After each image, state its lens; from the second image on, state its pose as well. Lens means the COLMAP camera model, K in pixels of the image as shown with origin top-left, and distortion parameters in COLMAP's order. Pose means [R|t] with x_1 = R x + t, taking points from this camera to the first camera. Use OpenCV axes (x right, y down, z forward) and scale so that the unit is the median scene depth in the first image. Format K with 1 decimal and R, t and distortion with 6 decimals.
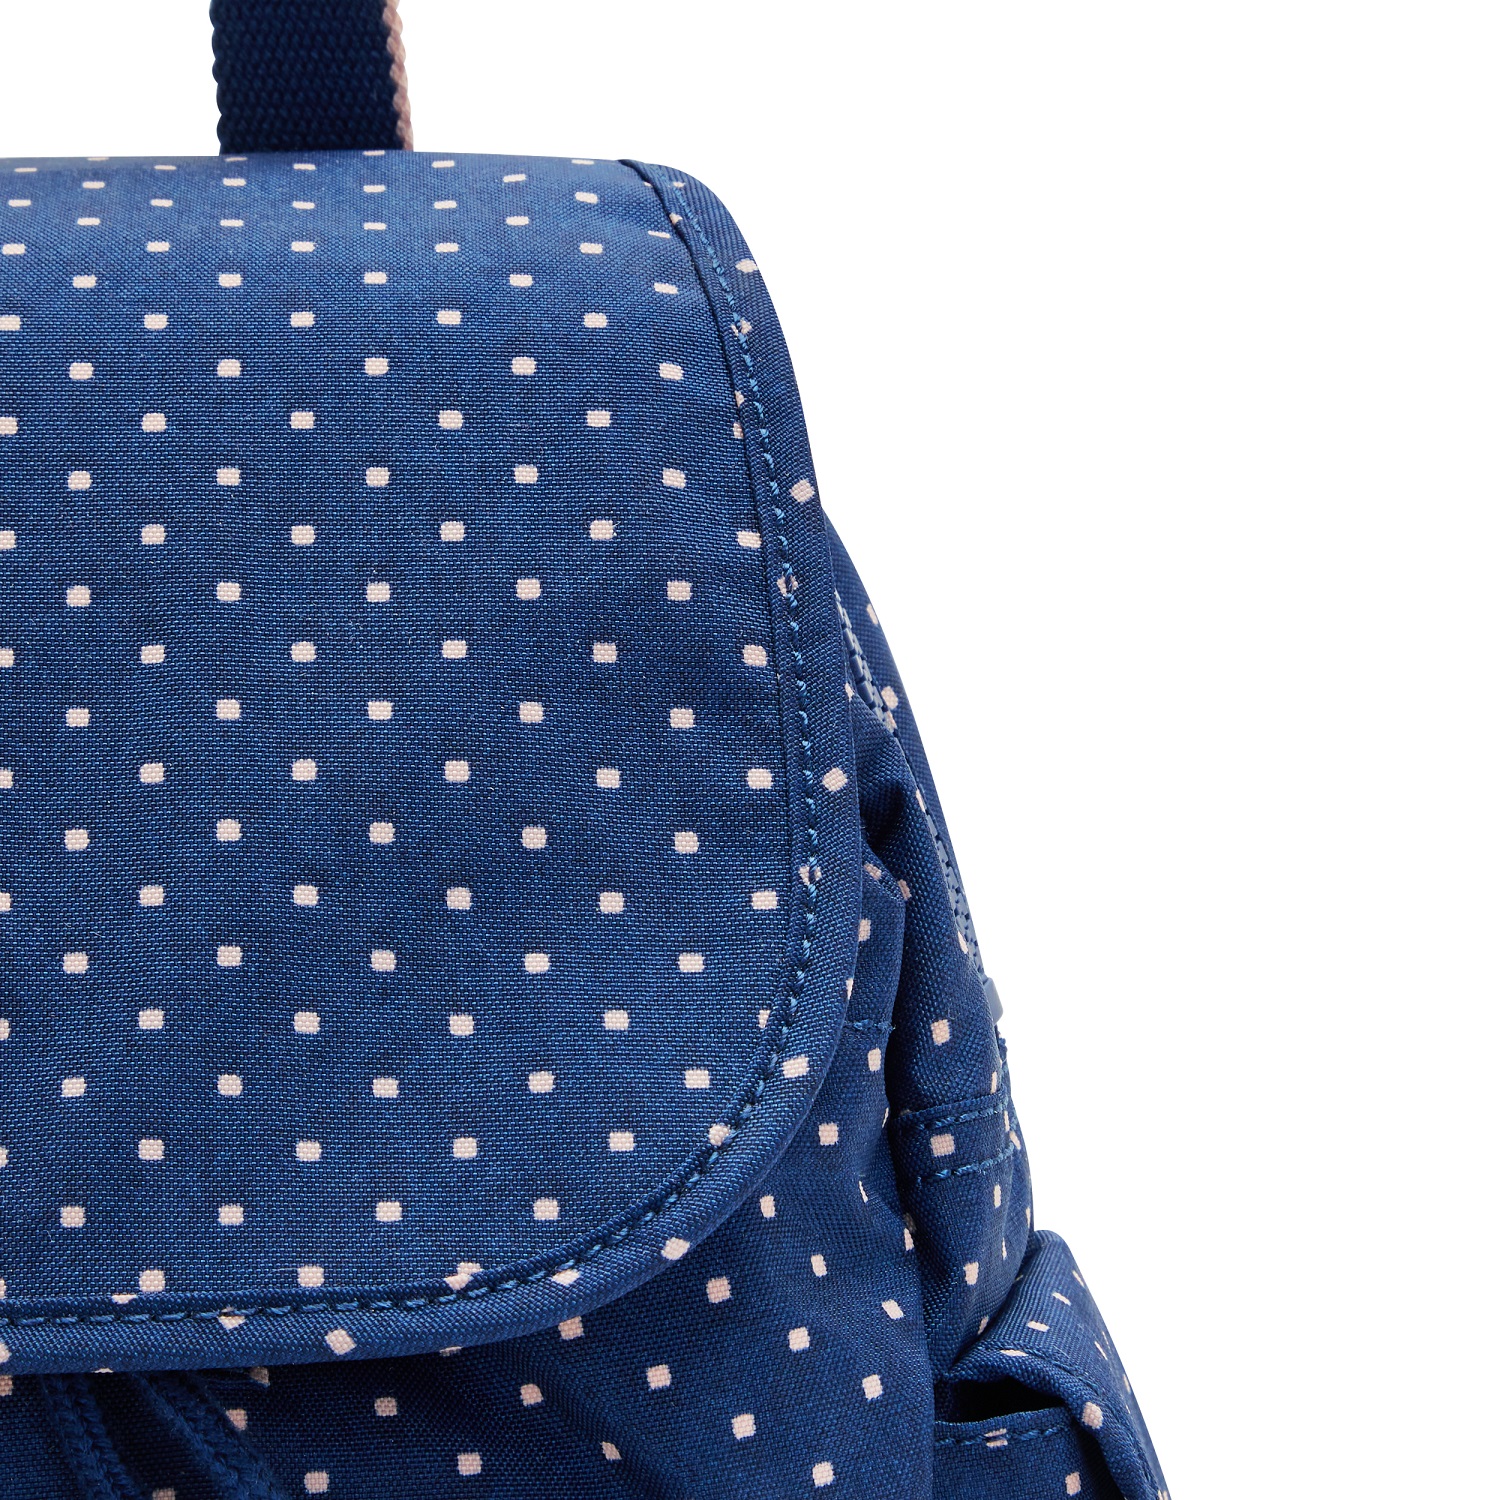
lens RADIAL K [[7476.7, 0, 750.5], [0, 7476.7, 749.3], [0, 0, 1]] dist [0.411929, 0.000000]
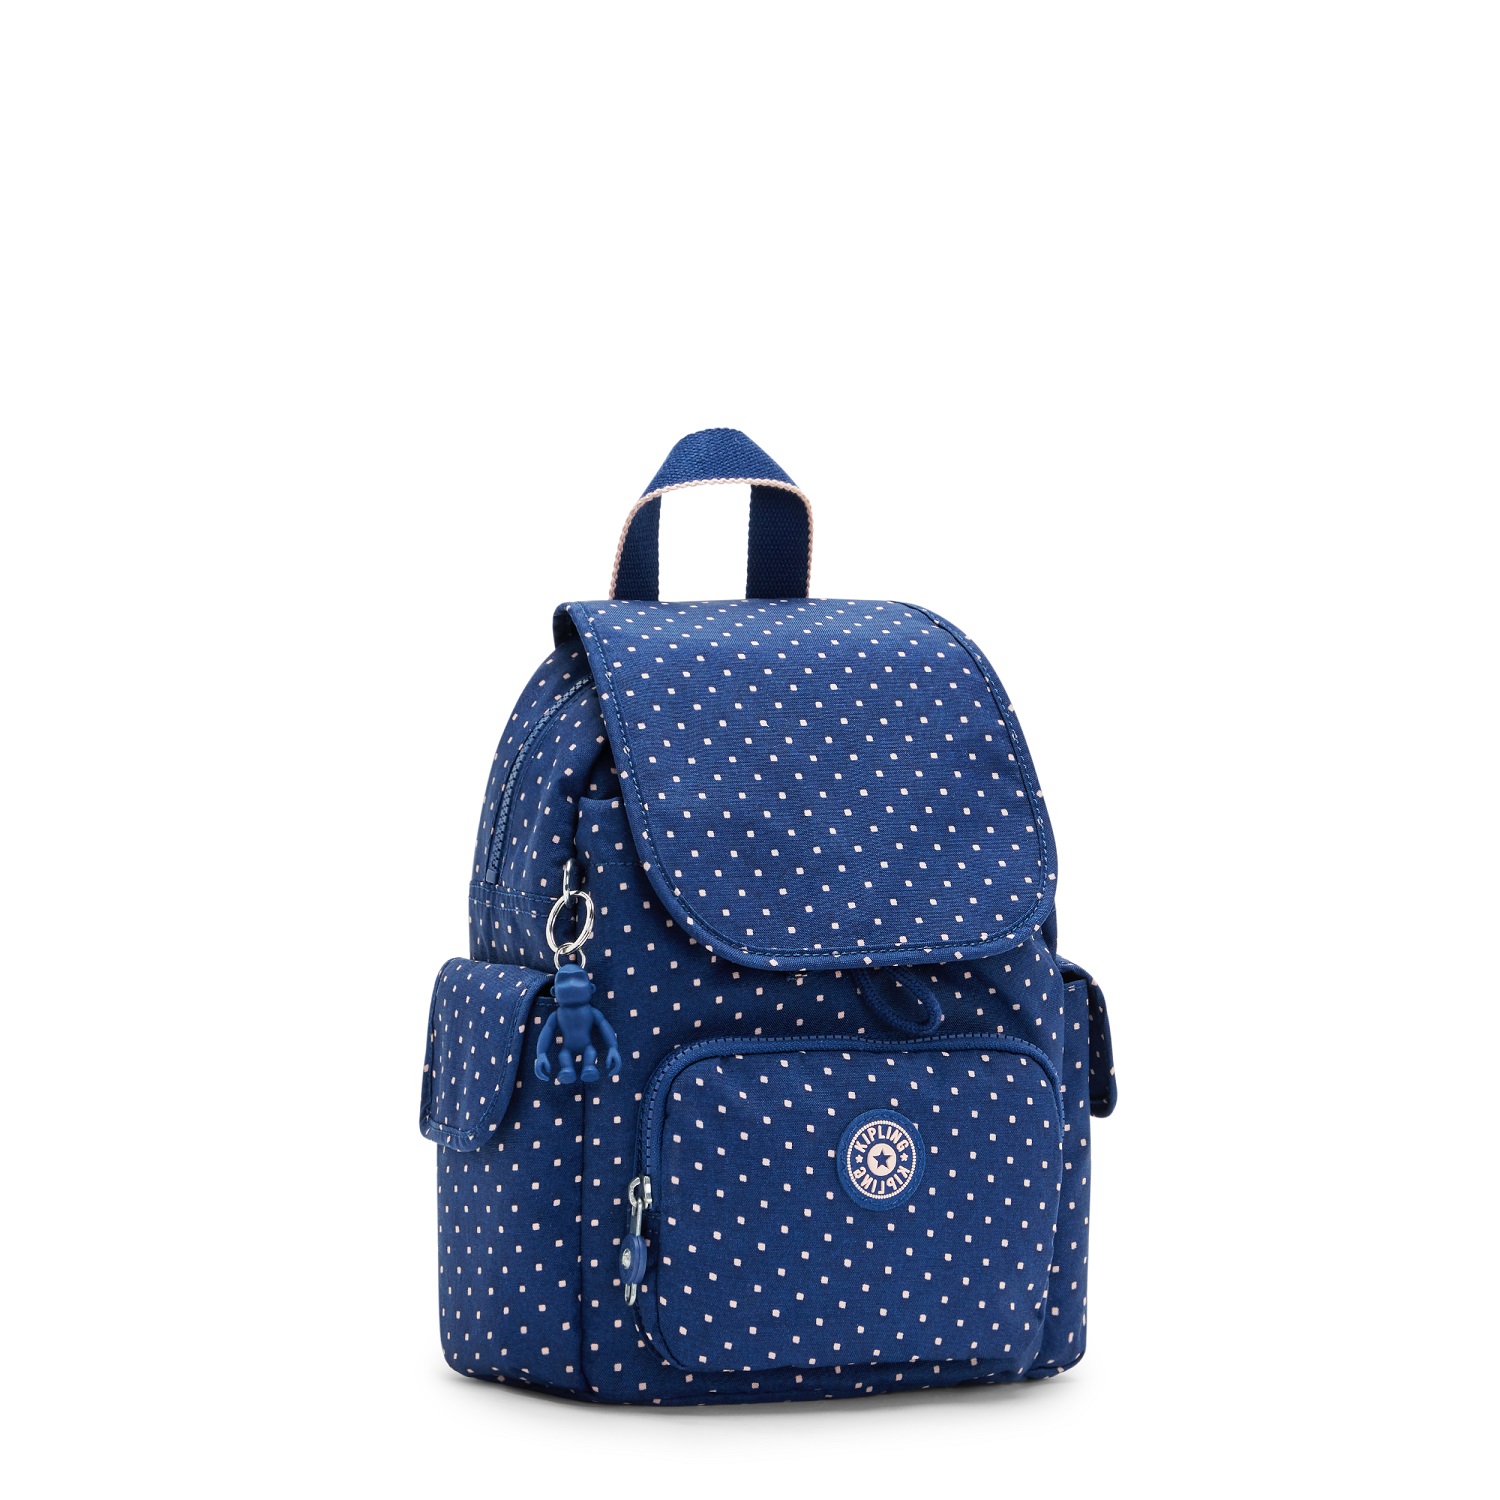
lens RADIAL K [[7476.7, 0, 749.7], [0, 7476.7, 749.4], [0, 0, 1]] dist [0.411929, 0.000000]
pose [[0.857972, -0.000951, 0.513695, -1.868351], [-0.005866, 0.999915, 0.011648, -0.055567], [-0.513662, -0.013007, 0.857894, -1.881747]]
